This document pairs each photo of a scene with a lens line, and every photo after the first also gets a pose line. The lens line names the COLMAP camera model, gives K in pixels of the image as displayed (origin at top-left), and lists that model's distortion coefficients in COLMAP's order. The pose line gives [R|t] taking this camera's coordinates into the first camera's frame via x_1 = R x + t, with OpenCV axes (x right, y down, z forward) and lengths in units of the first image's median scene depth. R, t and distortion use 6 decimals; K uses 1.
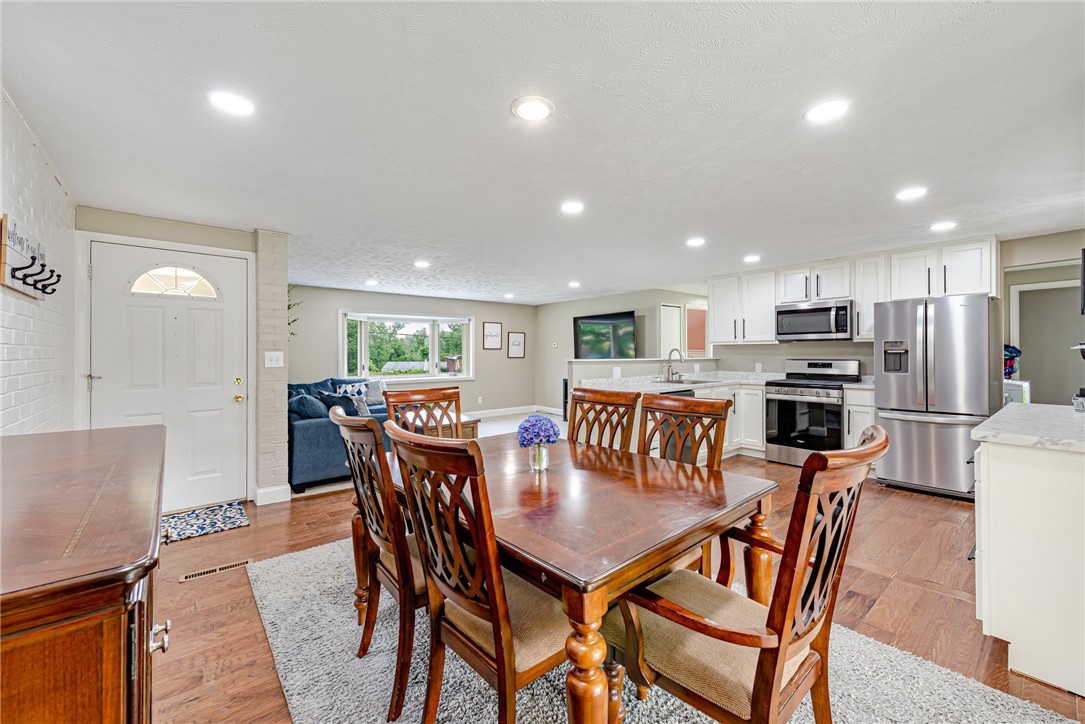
lens RADIAL K [[426.7, 0, 545.9], [0, 426.7, 353.8], [0, 0, 1]] dist [0.008562, -0.002112]
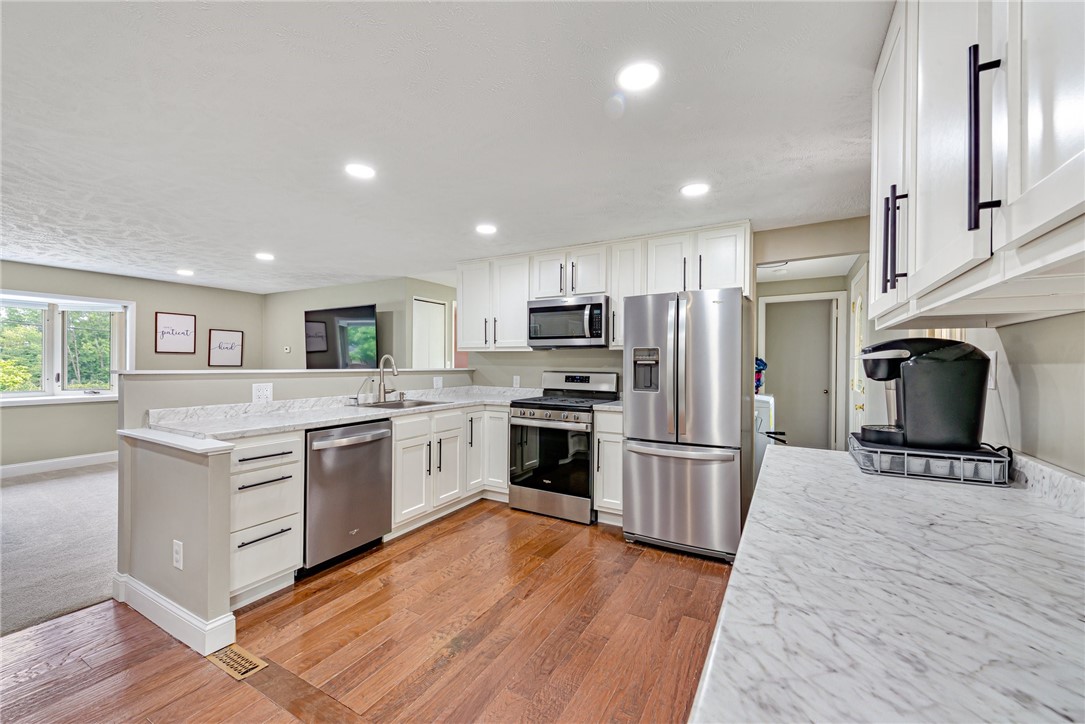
lens RADIAL K [[426.7, 0, 538.3], [0, 426.7, 363.5], [0, 0, 1]] dist [0.008562, -0.002112]
pose [[0.936741, 0.011055, 0.349848, 0.292531], [-0.011105, 0.999937, -0.001861, 0.000066], [-0.349846, -0.002141, 0.936805, 0.284109]]
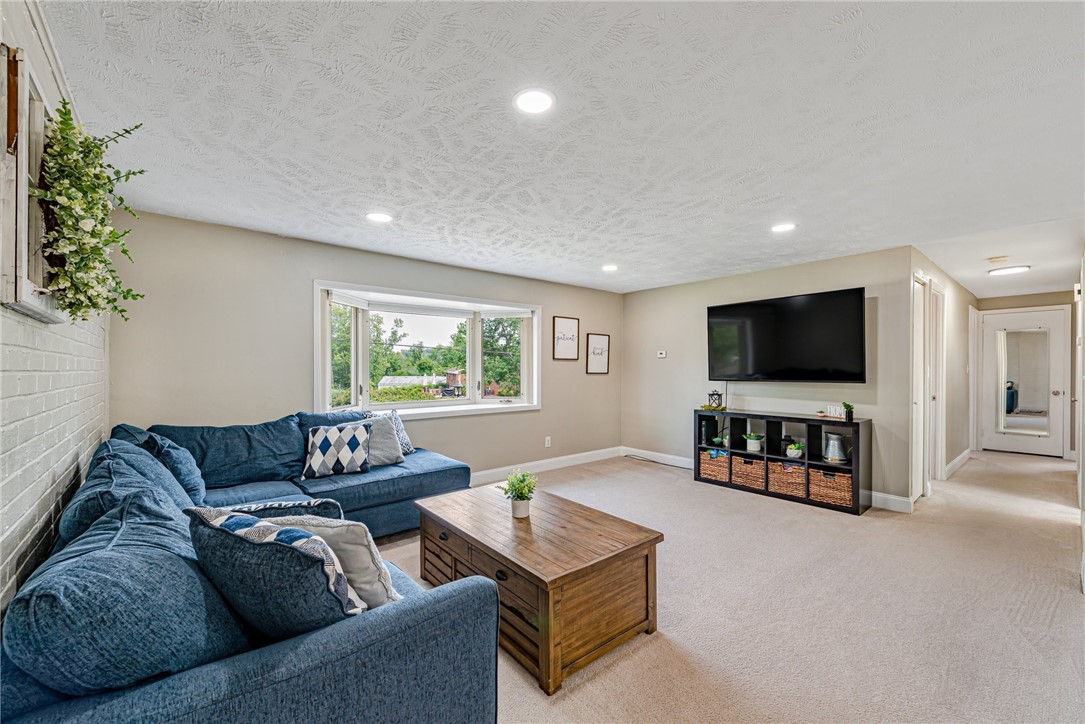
lens RADIAL K [[426.7, 0, 538.9], [0, 426.7, 371.8], [0, 0, 1]] dist [0.008562, -0.002112]
pose [[0.999981, 0.003883, -0.004738, -0.272212], [-0.003846, 0.999962, 0.007803, 0.003259], [0.004768, -0.007784, 0.999958, 0.627522]]
